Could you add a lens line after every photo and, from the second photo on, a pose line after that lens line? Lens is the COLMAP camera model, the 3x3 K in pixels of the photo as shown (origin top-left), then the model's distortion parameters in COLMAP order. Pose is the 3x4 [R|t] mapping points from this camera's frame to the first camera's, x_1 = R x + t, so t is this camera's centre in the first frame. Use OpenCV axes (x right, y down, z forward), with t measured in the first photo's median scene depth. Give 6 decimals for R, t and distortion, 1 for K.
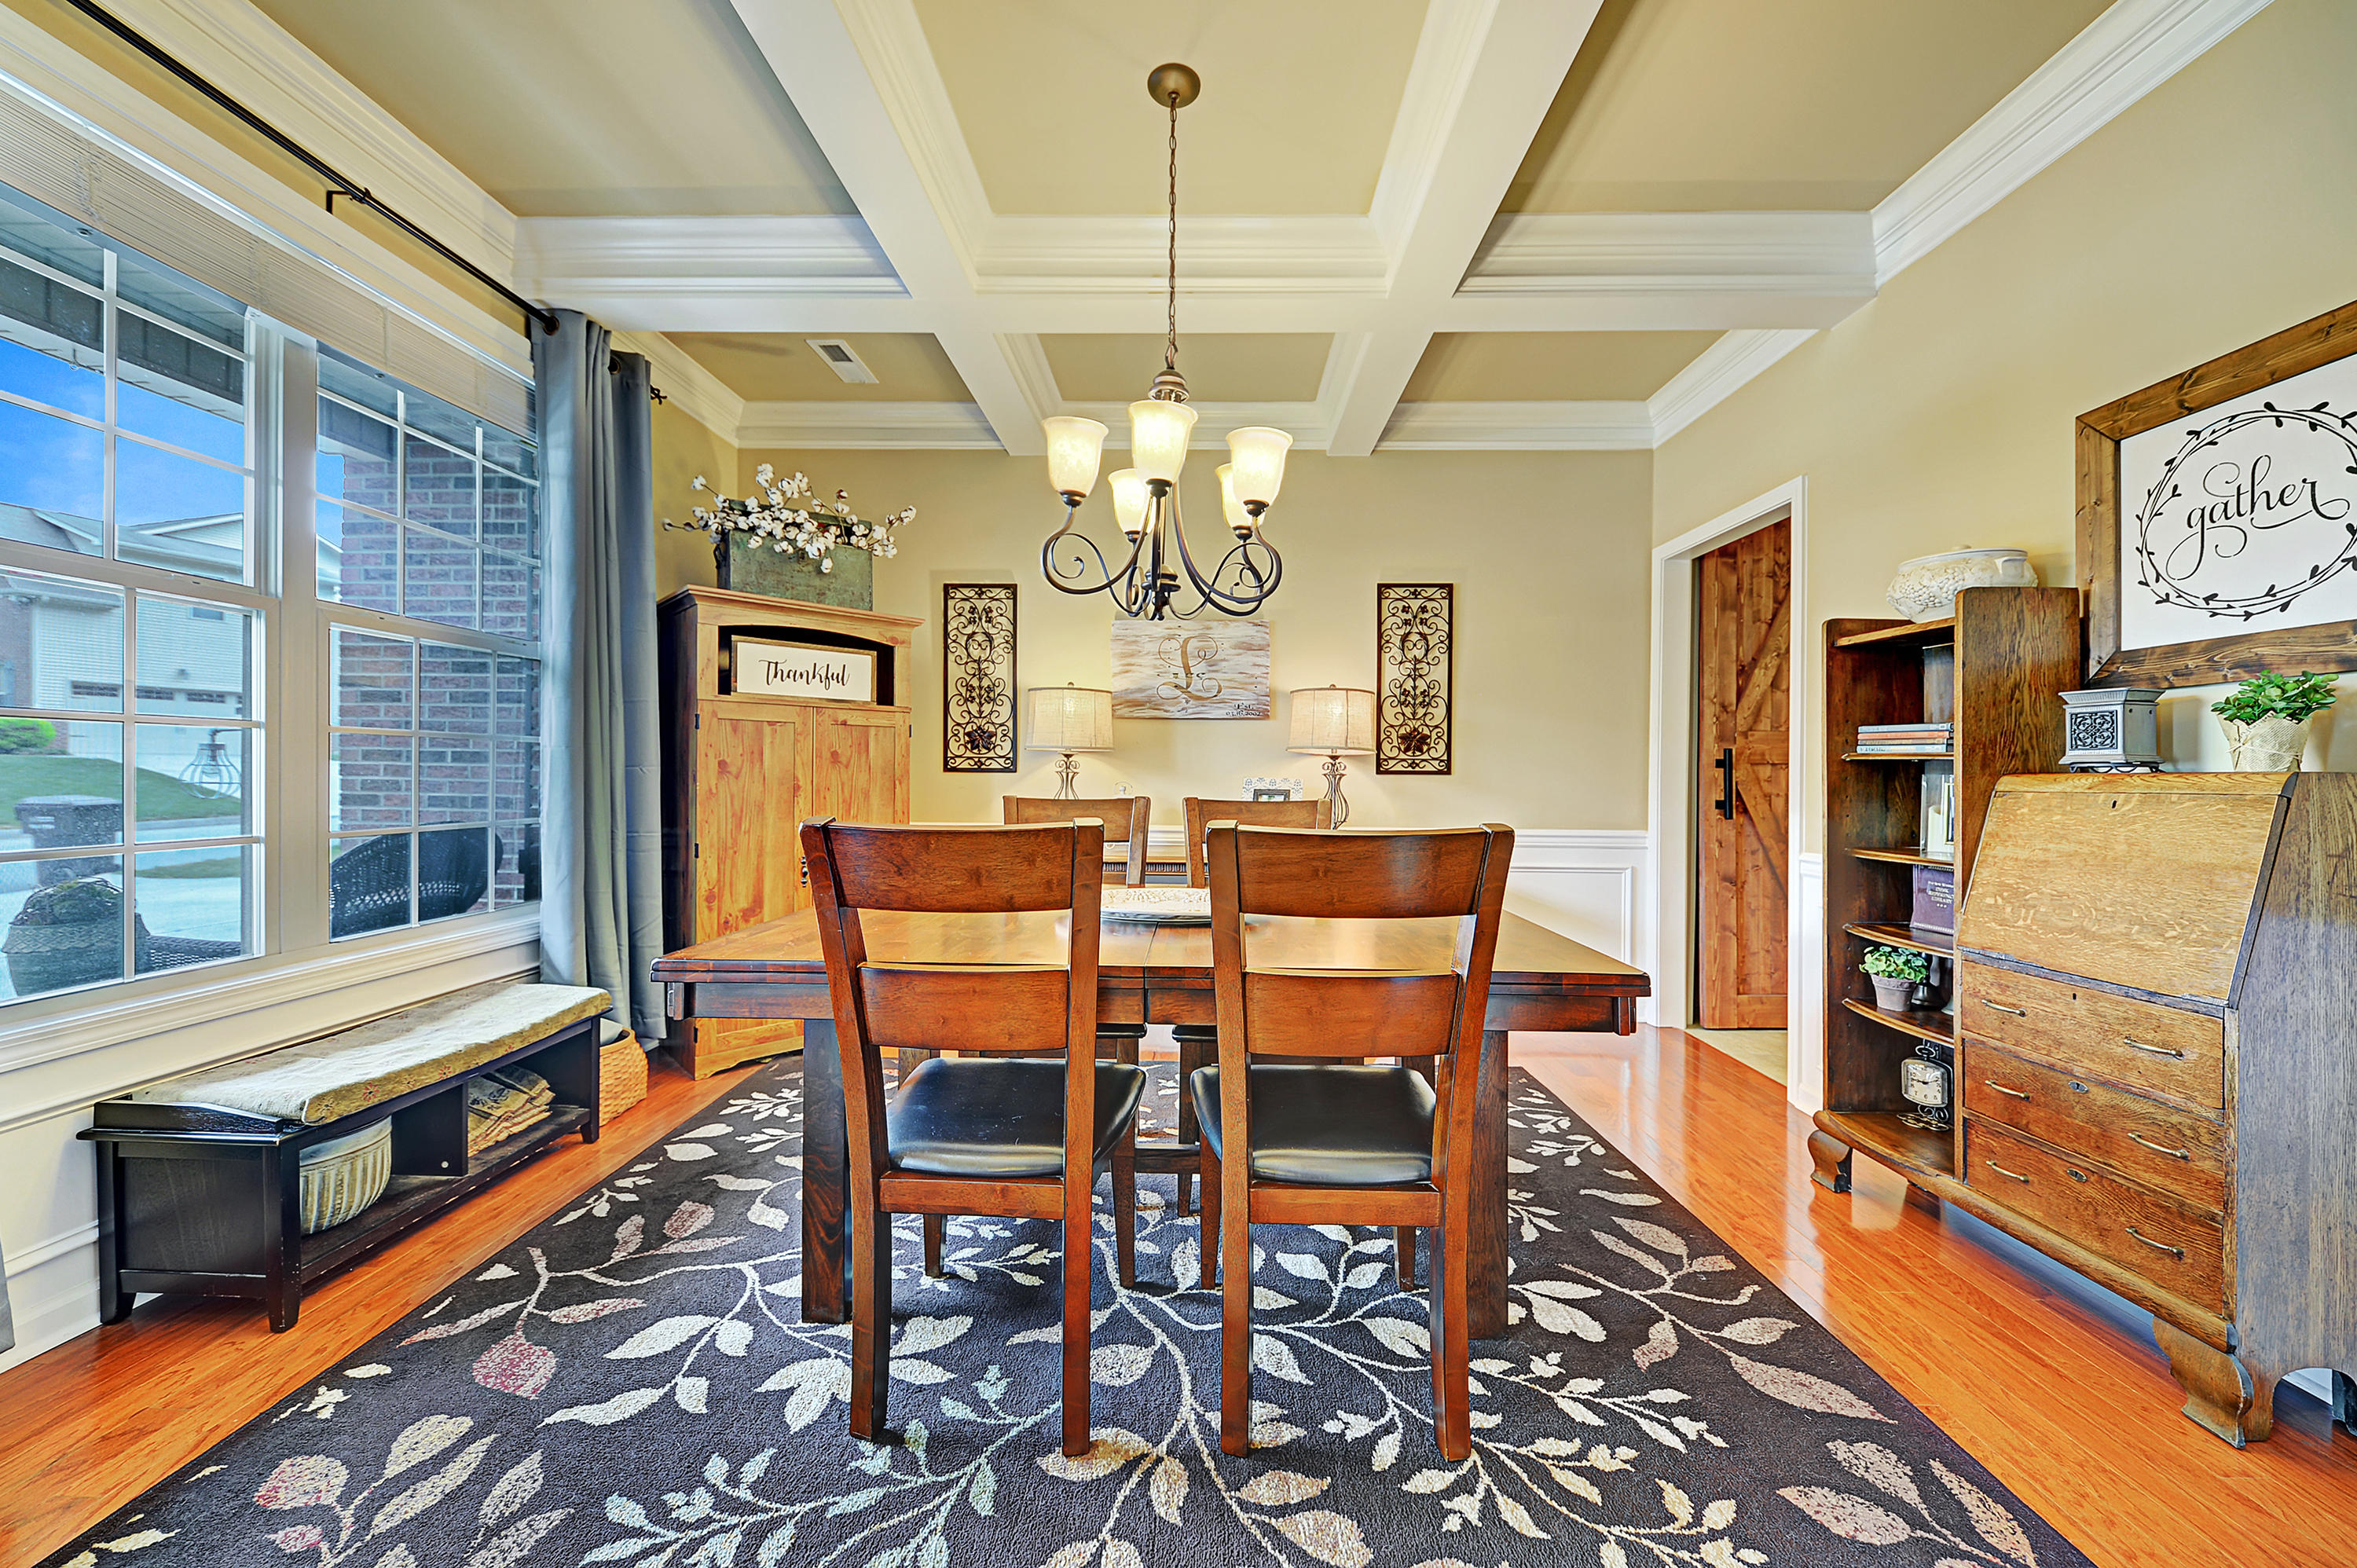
lens RADIAL K [[868.1, 0, 1181.2], [0, 868.1, 772.5], [0, 0, 1]] dist [0.013192, -0.004812]
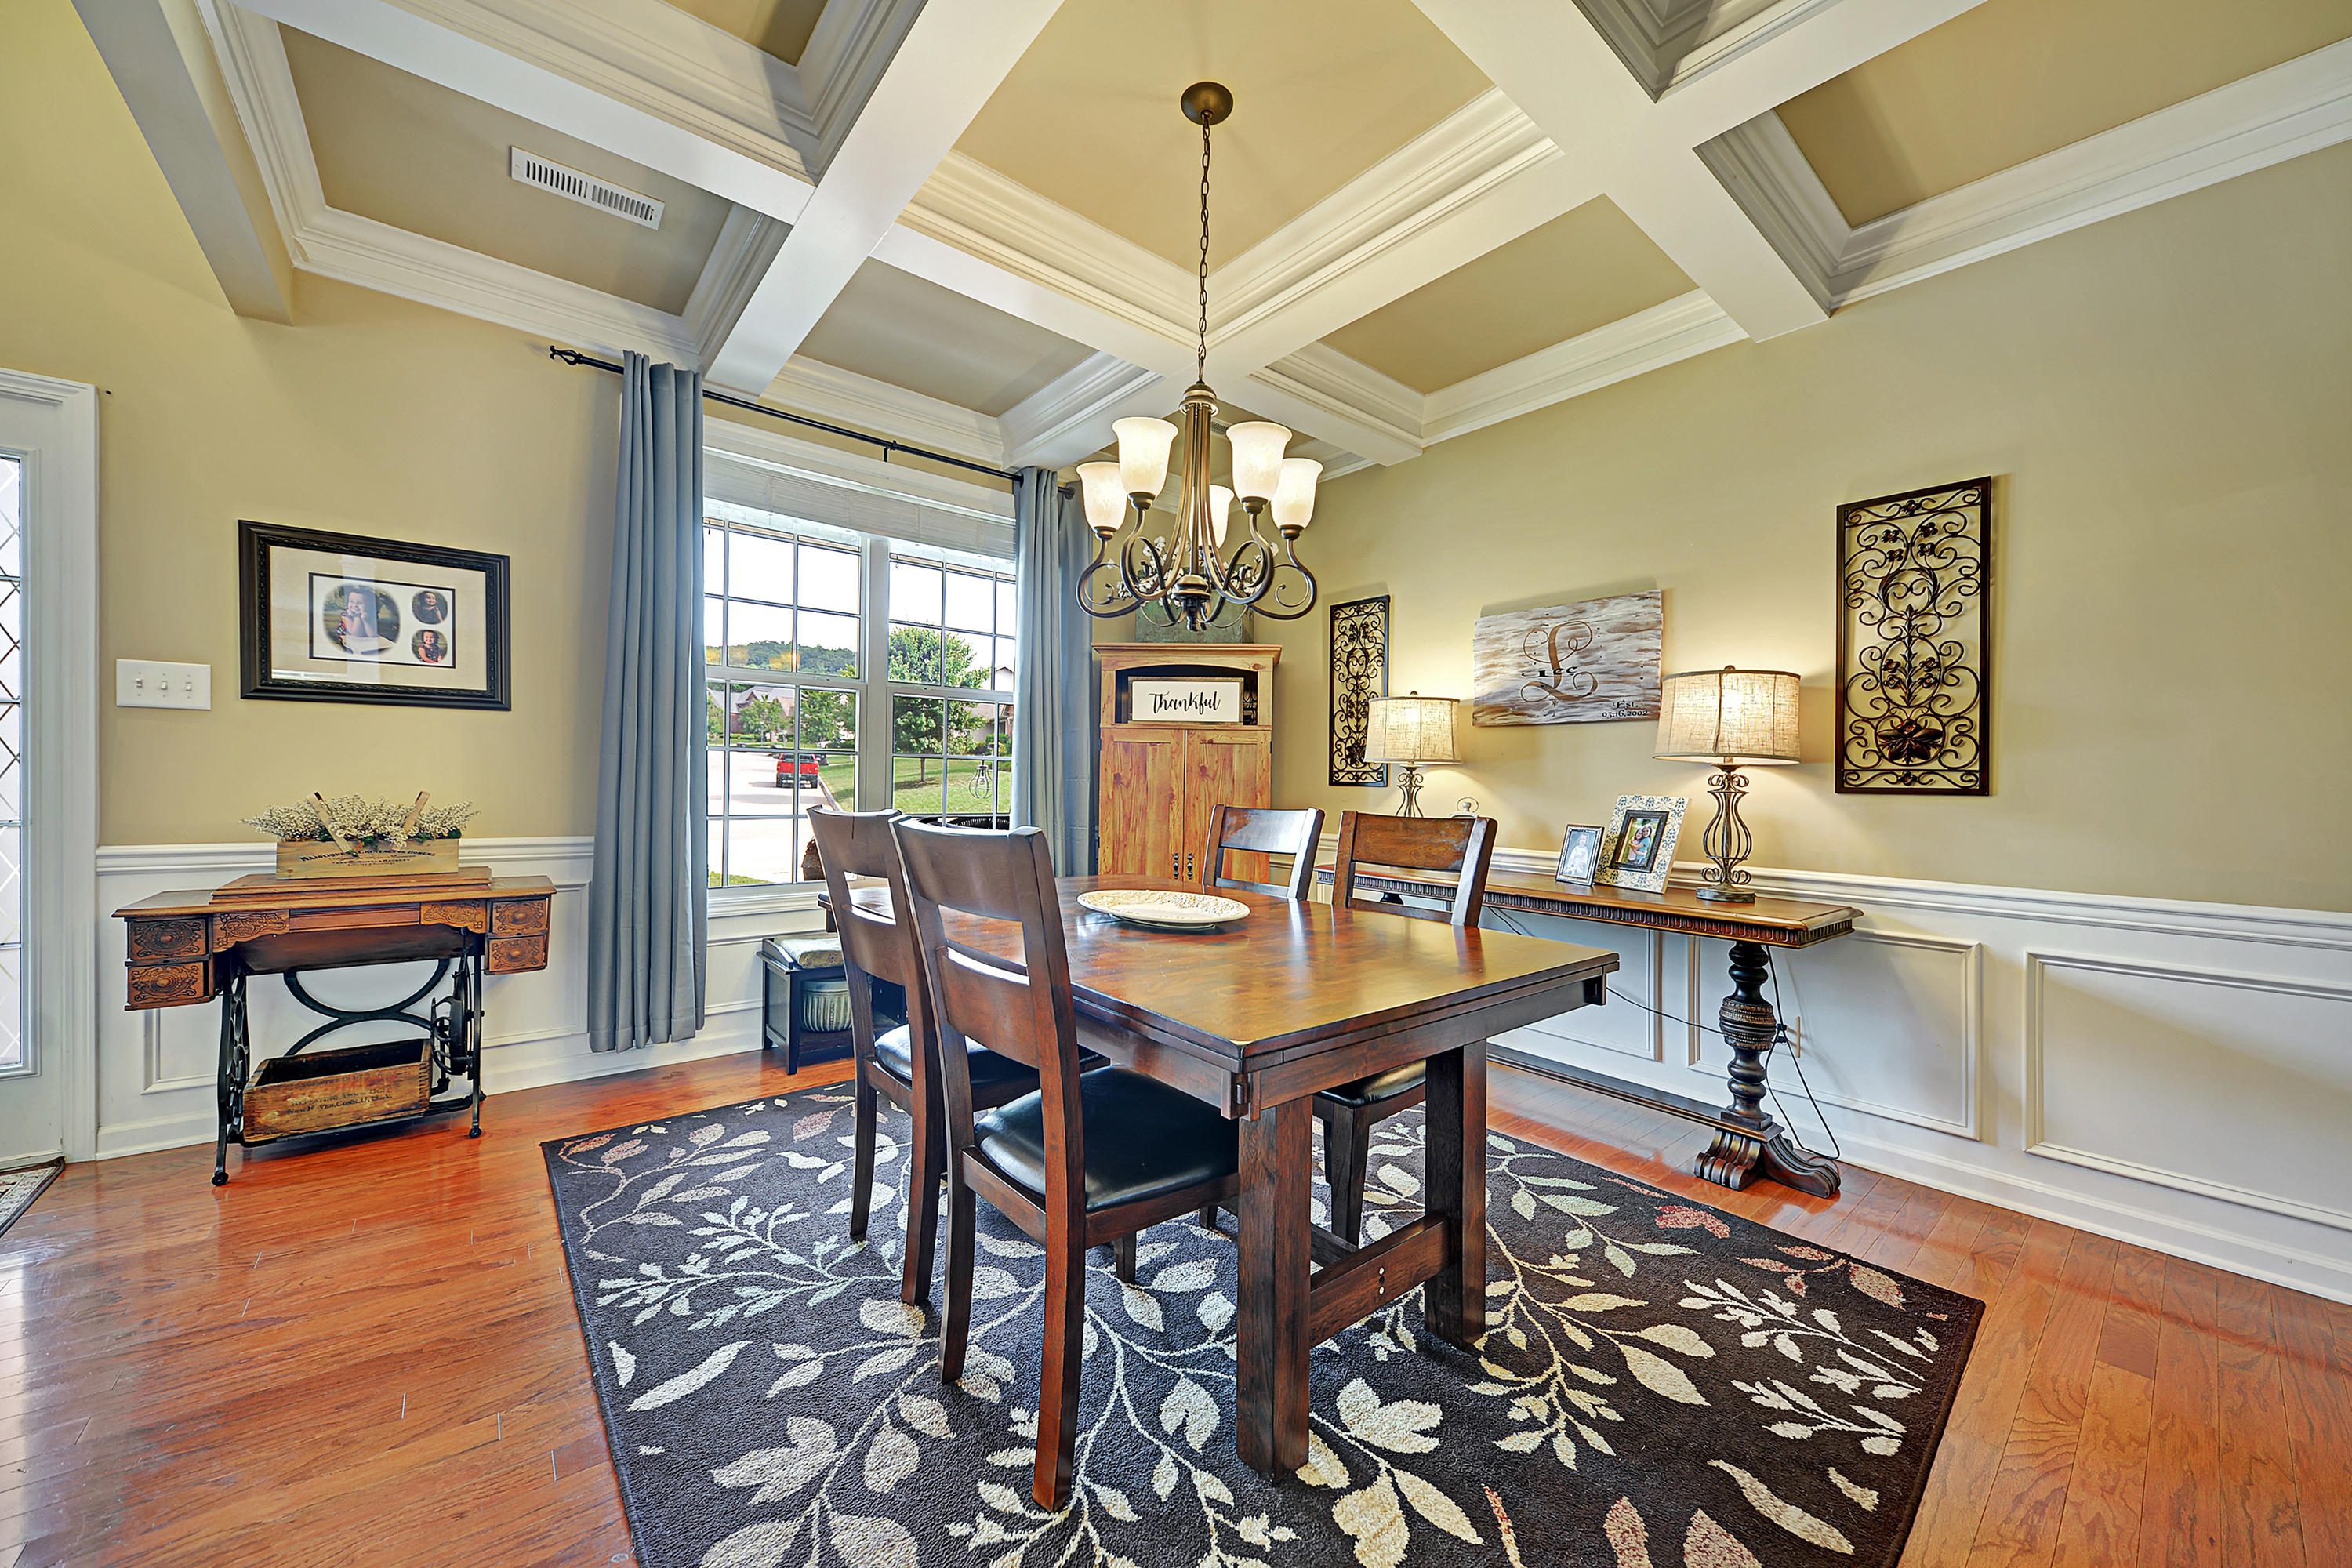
lens RADIAL K [[866.3, 0, 1162.9], [0, 866.3, 783.2], [0, 0, 1]] dist [0.013192, -0.004812]
pose [[0.643773, 0.004378, -0.765204, 0.447611], [-0.012694, 0.999907, -0.004958, 0.004862], [0.765111, 0.012905, 0.643769, 0.194644]]
